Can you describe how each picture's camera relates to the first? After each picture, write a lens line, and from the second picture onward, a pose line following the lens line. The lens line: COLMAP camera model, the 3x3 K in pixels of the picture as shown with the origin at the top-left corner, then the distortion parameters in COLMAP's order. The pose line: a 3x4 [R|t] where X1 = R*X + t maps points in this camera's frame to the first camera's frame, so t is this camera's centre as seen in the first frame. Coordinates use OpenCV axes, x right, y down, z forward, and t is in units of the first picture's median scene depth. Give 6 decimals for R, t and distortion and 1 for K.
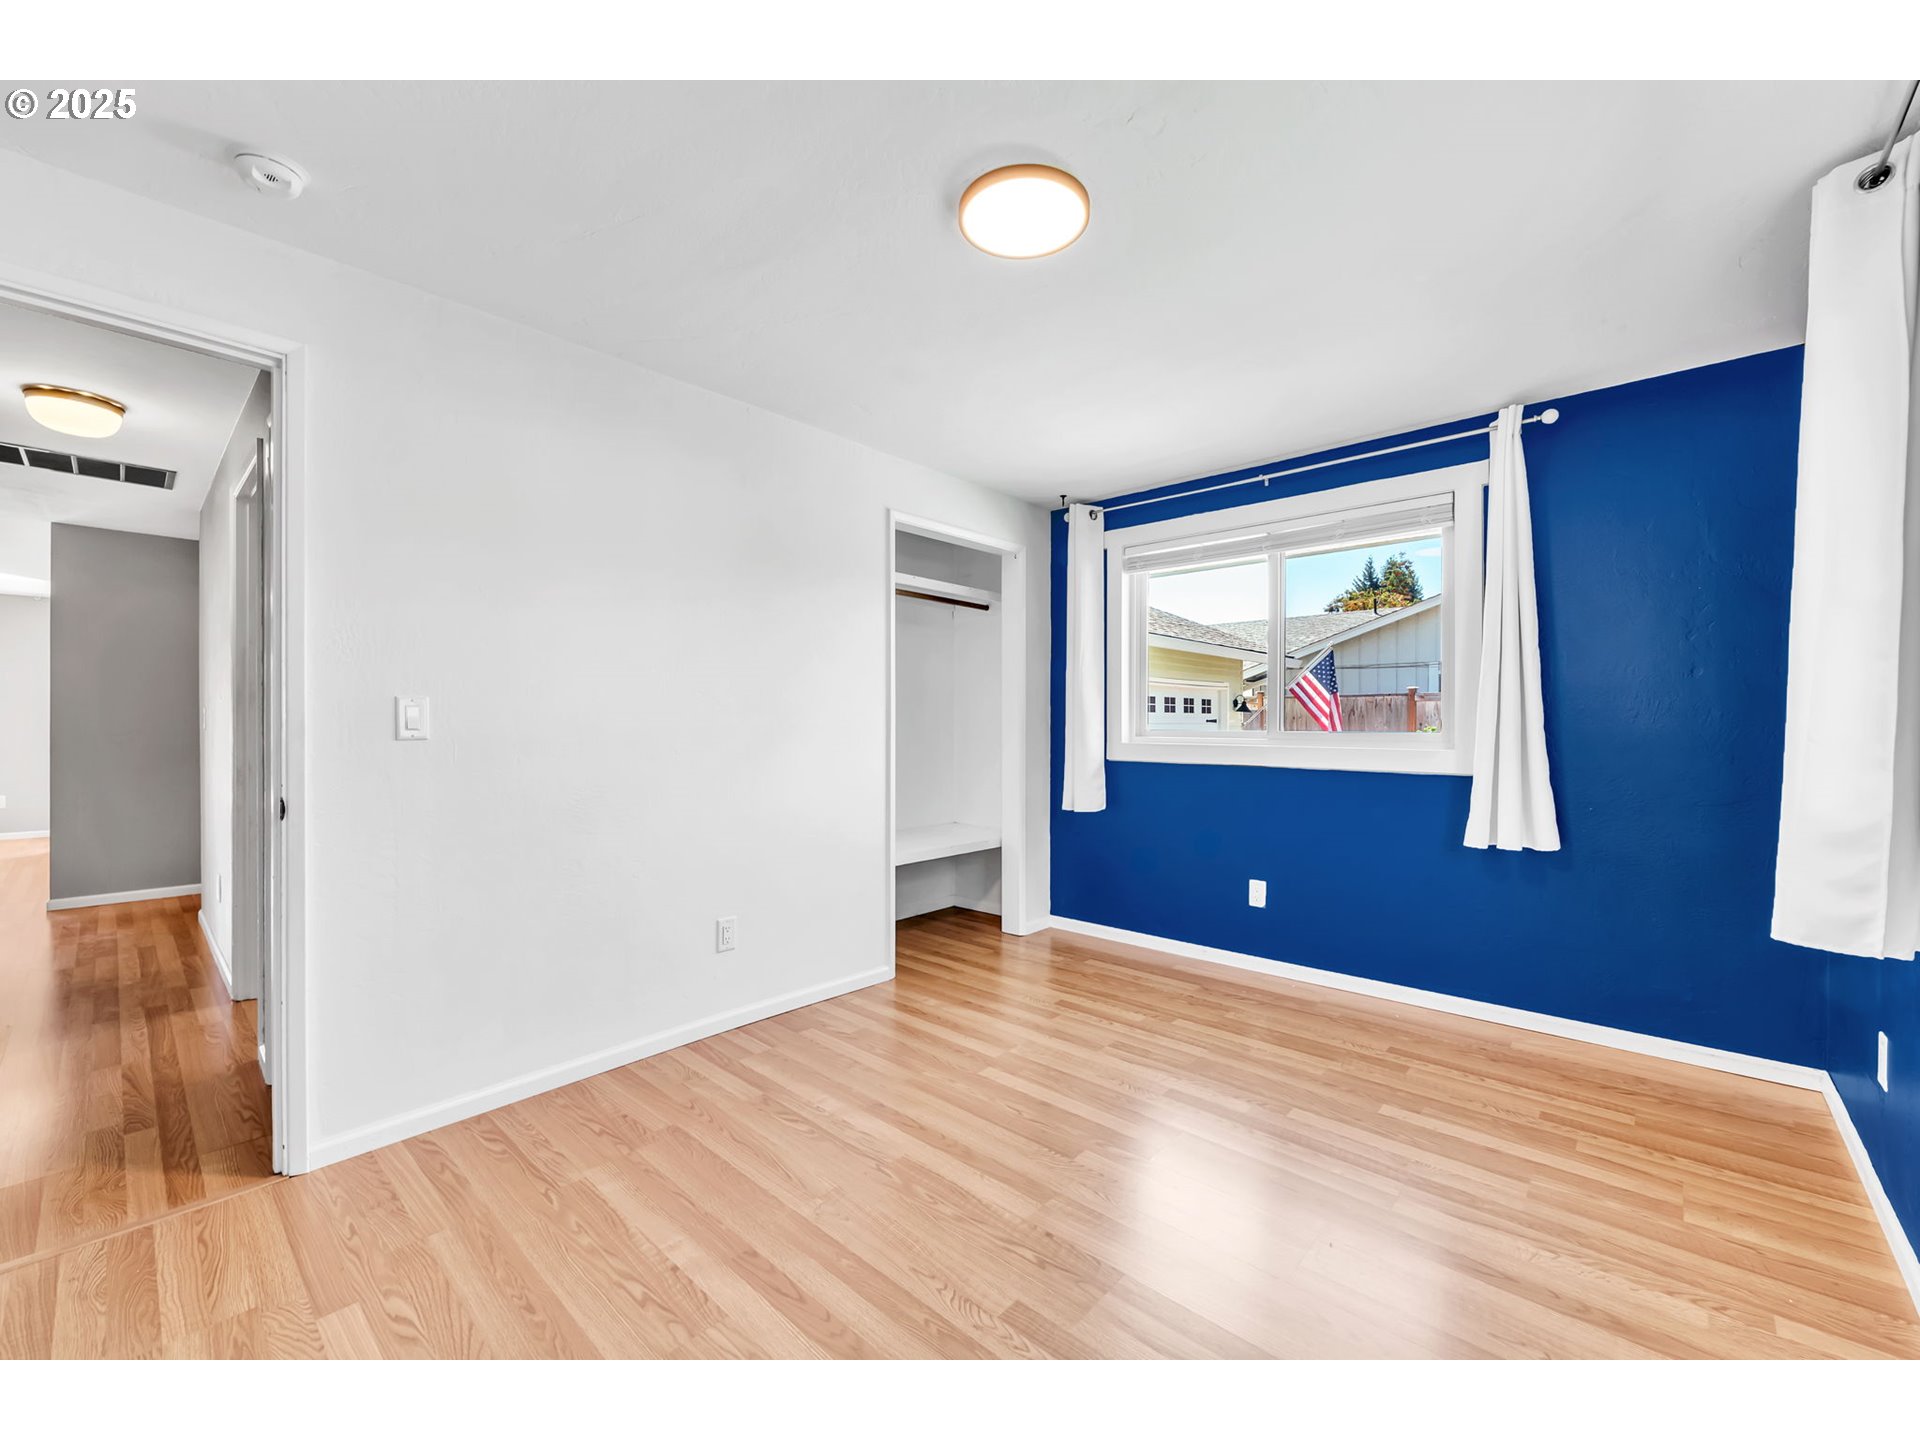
lens RADIAL K [[765.4, 0, 962.7], [0, 765.4, 718.5], [0, 0, 1]] dist [0.002581, -0.006403]
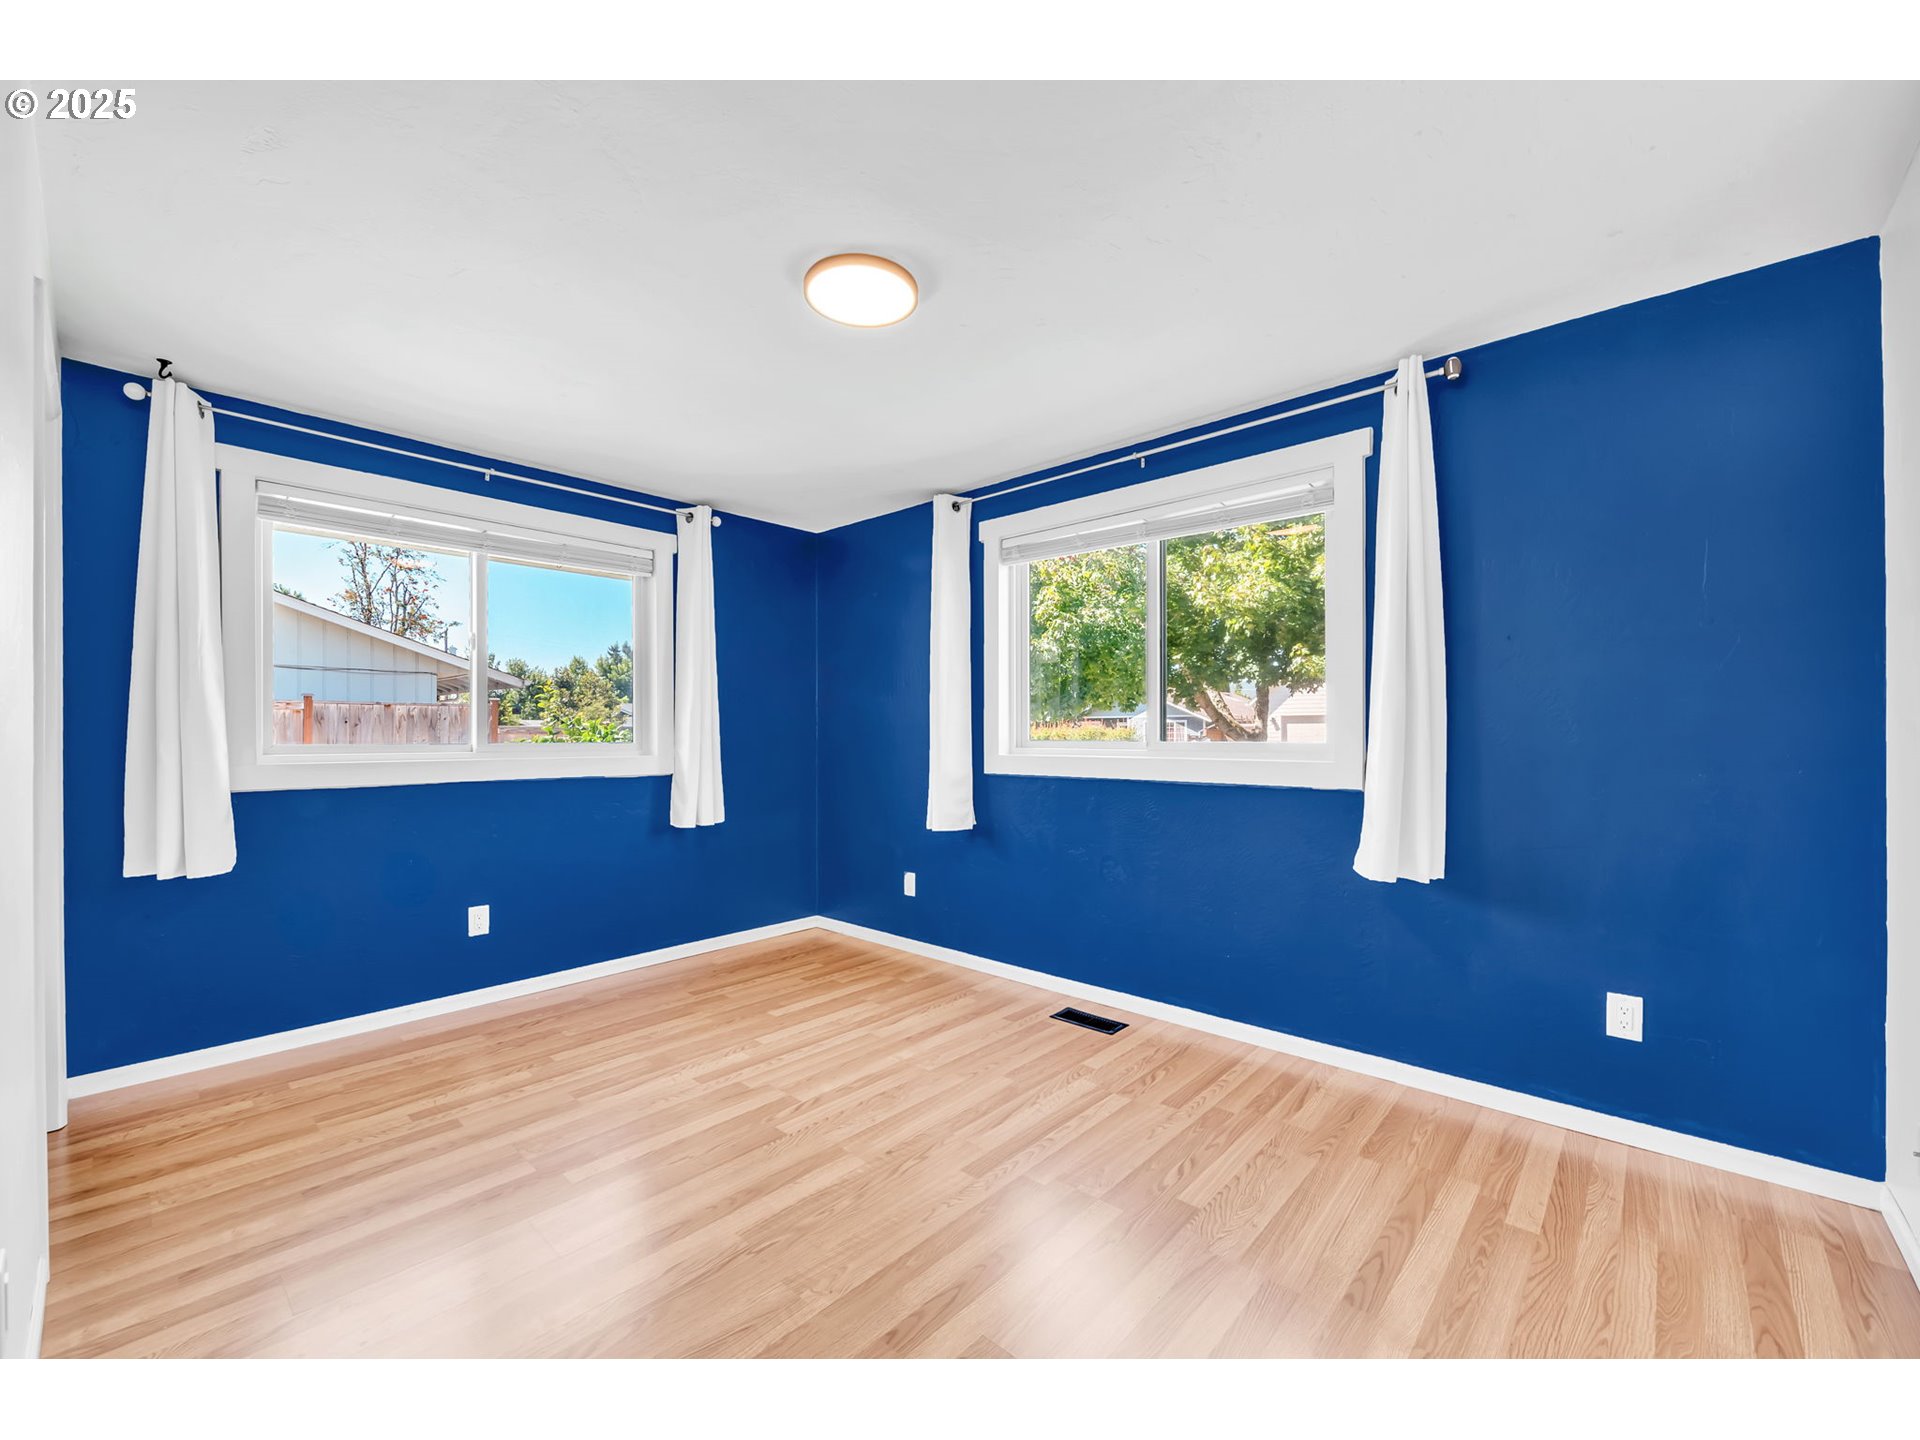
lens RADIAL K [[765.4, 0, 962.7], [0, 765.4, 718.5], [0, 0, 1]] dist [0.002581, -0.006403]
pose [[0.005095, 0.016750, 0.999847, -0.649811], [-0.004960, 0.999848, -0.016724, -0.001106], [-0.999975, -0.004874, 0.005177, 0.506491]]
